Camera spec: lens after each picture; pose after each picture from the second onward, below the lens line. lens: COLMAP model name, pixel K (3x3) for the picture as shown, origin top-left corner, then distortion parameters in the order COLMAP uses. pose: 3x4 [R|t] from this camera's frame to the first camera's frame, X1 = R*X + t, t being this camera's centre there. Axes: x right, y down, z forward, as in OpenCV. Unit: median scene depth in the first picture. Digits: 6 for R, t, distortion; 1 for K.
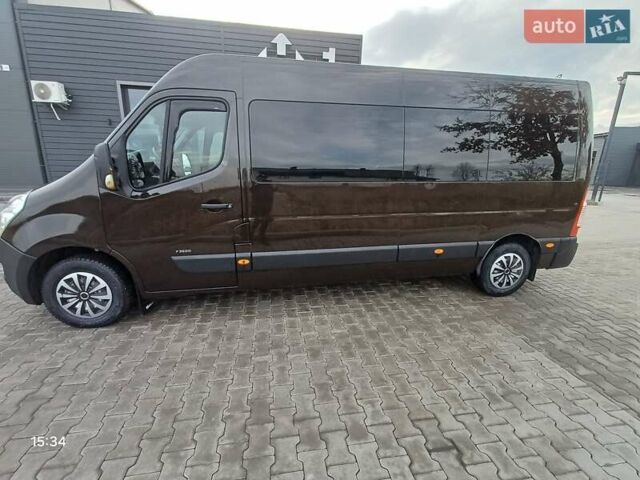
lens RADIAL K [[294.5, 0, 320.0], [0, 294.5, 240.0], [0, 0, 1]] dist [0.004382, 0.000429]
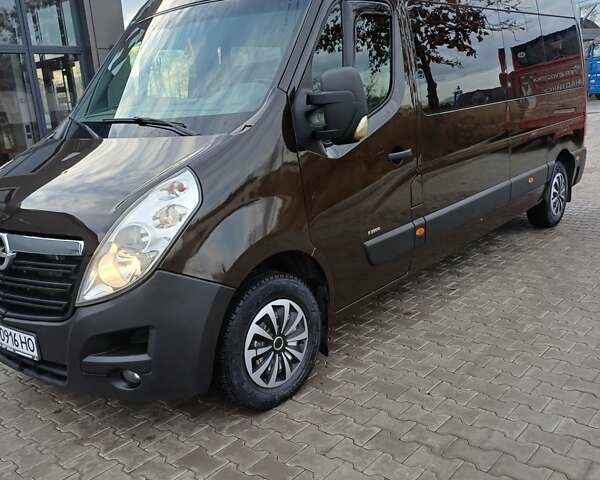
lens RADIAL K [[581.1, 0, 300.0], [0, 581.1, 240.0], [0, 0, 1]] dist [0.014429, 0.007245]
pose [[0.780772, -0.226388, 0.582360, -1.317847], [0.249813, 0.967419, 0.041152, -0.034685], [-0.572702, 0.113351, 0.811889, 0.056294]]
